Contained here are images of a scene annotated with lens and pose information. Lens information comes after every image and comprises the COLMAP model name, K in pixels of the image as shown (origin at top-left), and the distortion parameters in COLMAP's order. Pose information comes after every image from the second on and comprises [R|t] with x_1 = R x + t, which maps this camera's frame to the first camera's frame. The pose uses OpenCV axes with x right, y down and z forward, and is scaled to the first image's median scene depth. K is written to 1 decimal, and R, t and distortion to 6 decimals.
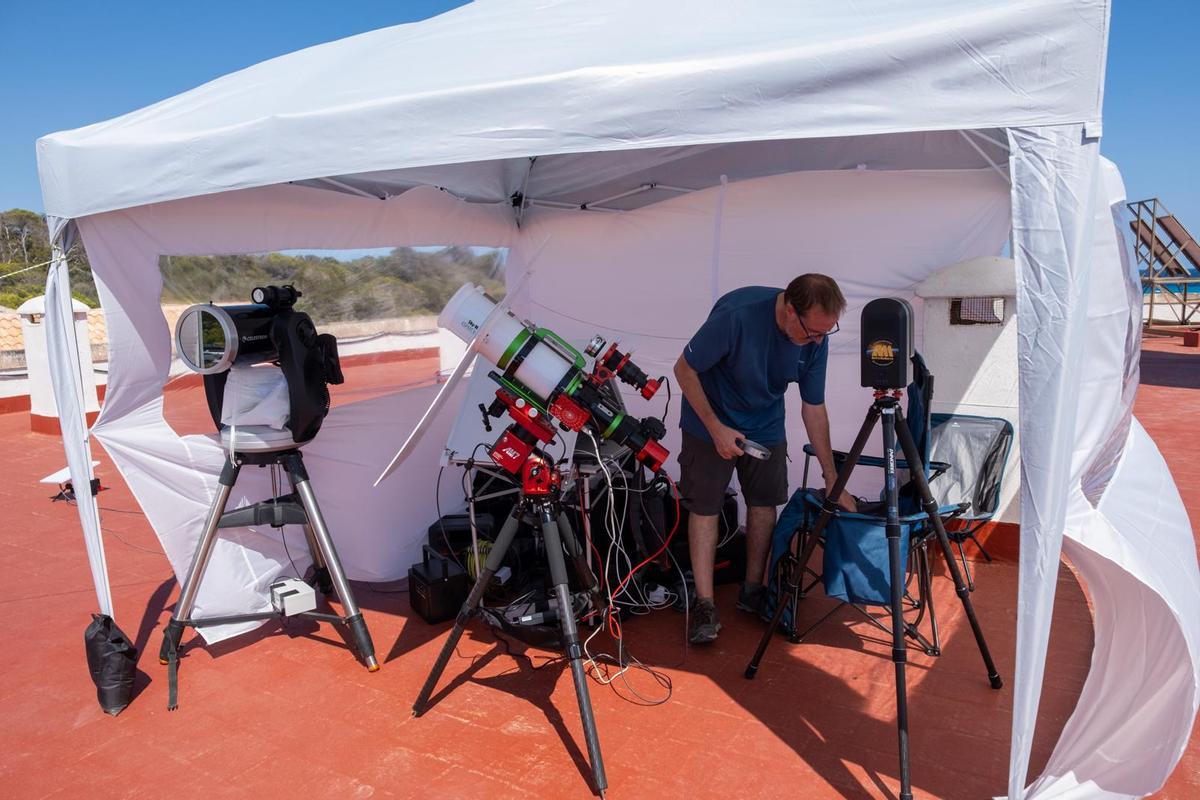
lens RADIAL K [[845.0, 0, 600.0], [0, 845.0, 400.0], [0, 0, 1]] dist [0.003068, -0.007839]
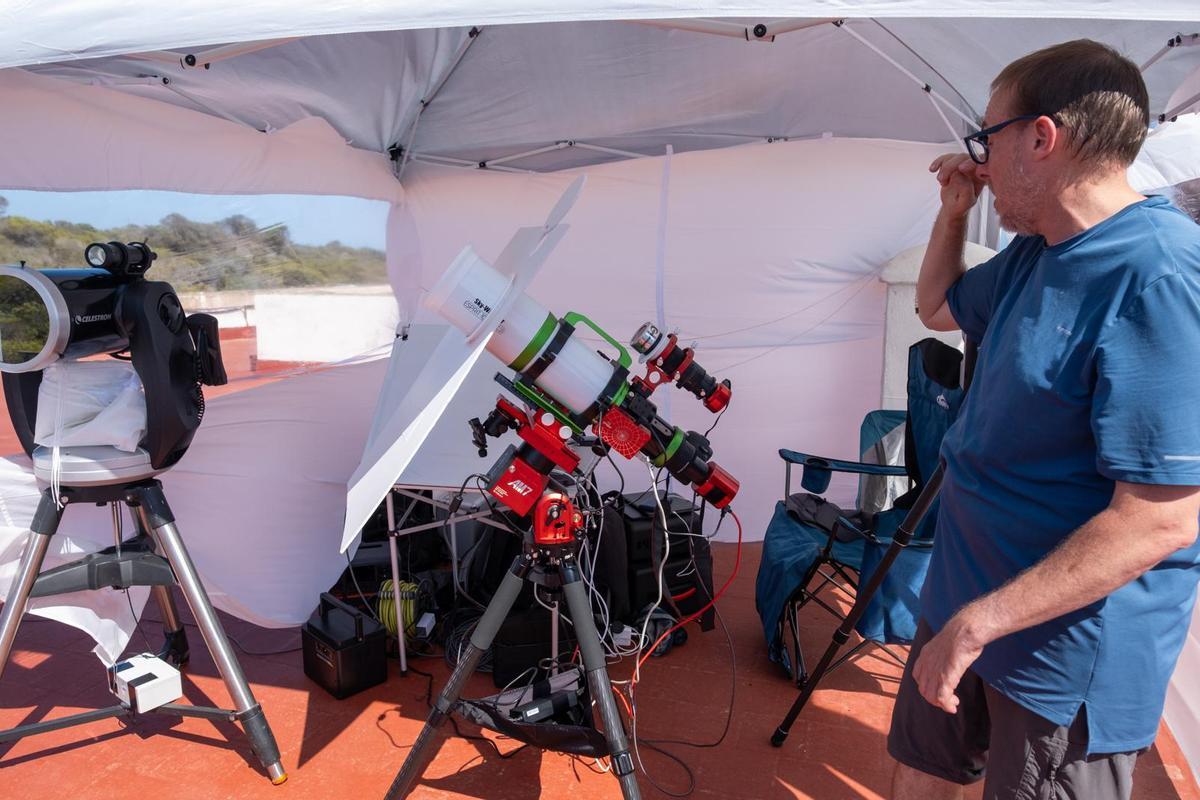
lens RADIAL K [[845.0, 0, 600.0], [0, 845.0, 400.0], [0, 0, 1]] dist [0.003068, -0.007839]
pose [[0.972722, -0.007692, 0.231848, -0.167112], [0.002480, 0.999738, 0.022762, -0.021907], [-0.231963, -0.021566, 0.972486, 0.242941]]
